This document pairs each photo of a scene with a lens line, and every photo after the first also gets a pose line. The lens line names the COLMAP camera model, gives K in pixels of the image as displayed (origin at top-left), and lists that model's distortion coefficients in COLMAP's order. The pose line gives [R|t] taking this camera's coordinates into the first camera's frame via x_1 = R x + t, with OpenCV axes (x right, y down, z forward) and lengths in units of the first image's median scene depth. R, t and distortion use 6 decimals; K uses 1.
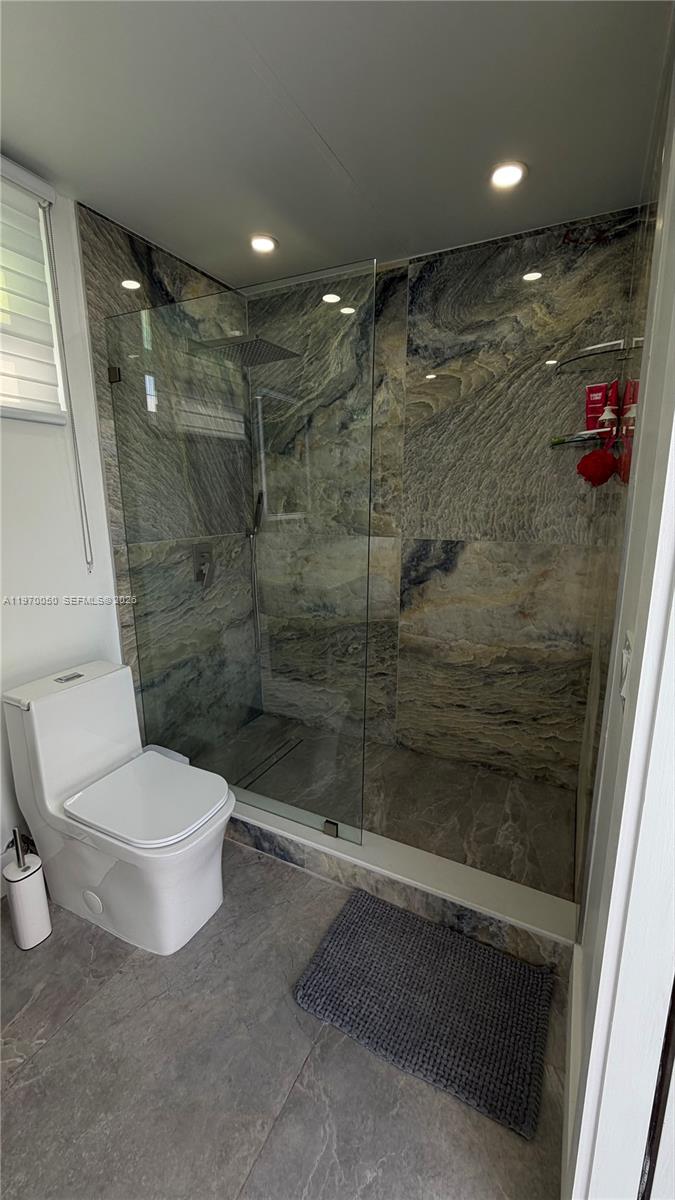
lens RADIAL K [[479.9, 0, 339.4], [0, 479.9, 596.5], [0, 0, 1]] dist [0.000281, 0.000104]
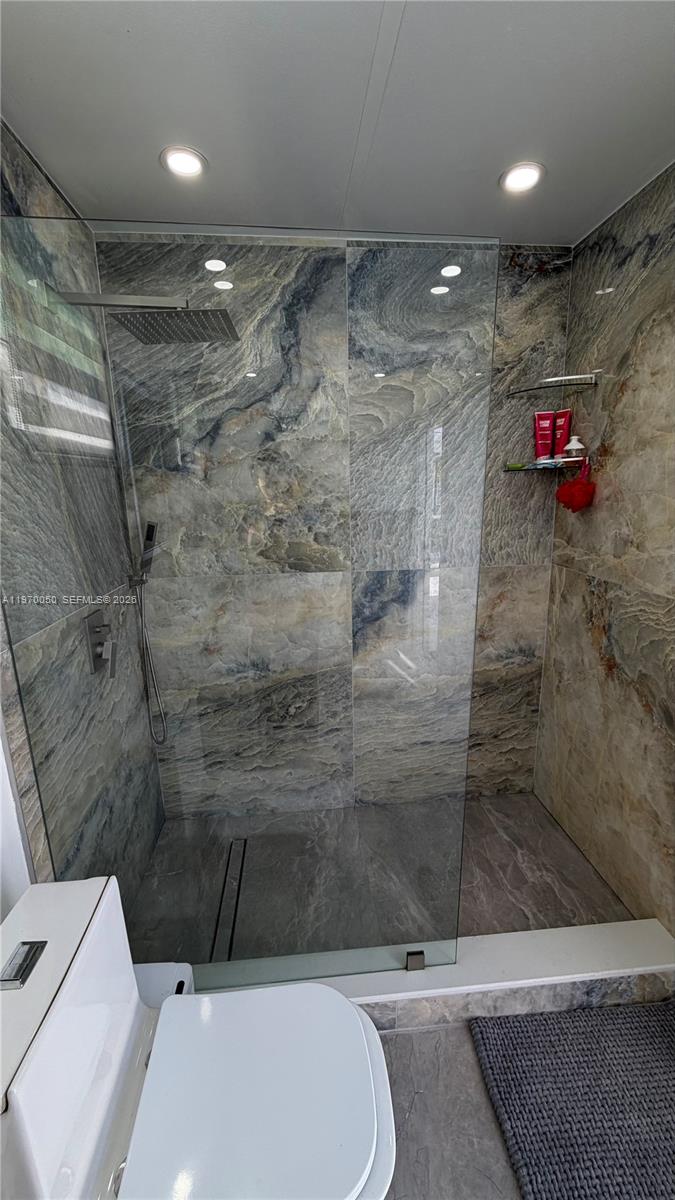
lens RADIAL K [[479.9, 0, 339.4], [0, 479.9, 596.5], [0, 0, 1]] dist [0.000281, 0.000104]
pose [[0.843472, -0.134383, 0.520093, -0.364336], [0.127868, 0.990601, 0.048581, -0.131252], [-0.521733, 0.025526, 0.852727, 0.304404]]
